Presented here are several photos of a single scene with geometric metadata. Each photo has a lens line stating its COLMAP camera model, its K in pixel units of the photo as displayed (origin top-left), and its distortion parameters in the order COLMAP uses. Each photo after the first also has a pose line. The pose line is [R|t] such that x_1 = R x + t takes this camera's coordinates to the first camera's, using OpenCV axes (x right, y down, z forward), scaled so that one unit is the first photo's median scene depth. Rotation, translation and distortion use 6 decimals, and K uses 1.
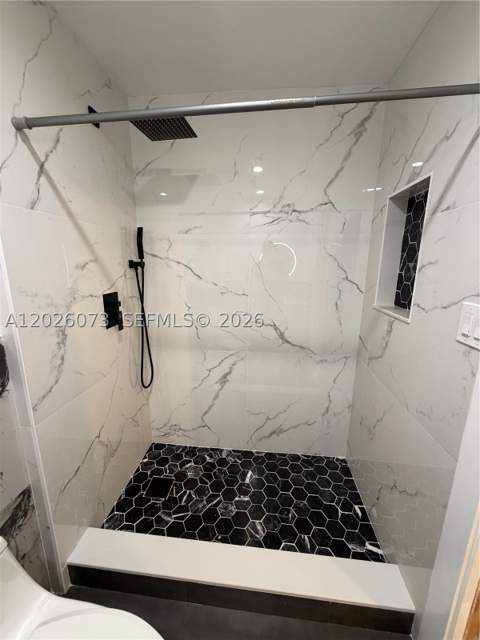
lens RADIAL K [[256.2, 0, 238.9], [0, 256.2, 317.6], [0, 0, 1]] dist [-0.002246, -0.000372]
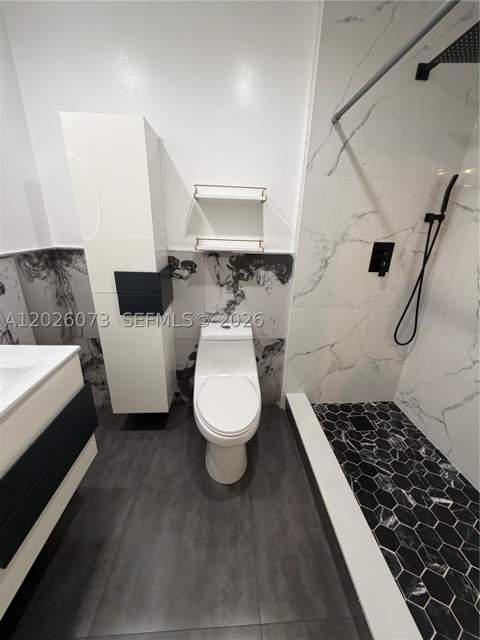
lens RADIAL K [[256.2, 0, 240.1], [0, 256.2, 320.3], [0, 0, 1]] dist [-0.002246, -0.000372]
pose [[0.162392, 0.344761, -0.924537, 0.557128], [-0.238741, 0.922863, 0.302203, 0.033801], [0.957409, 0.171650, 0.232174, 0.165492]]
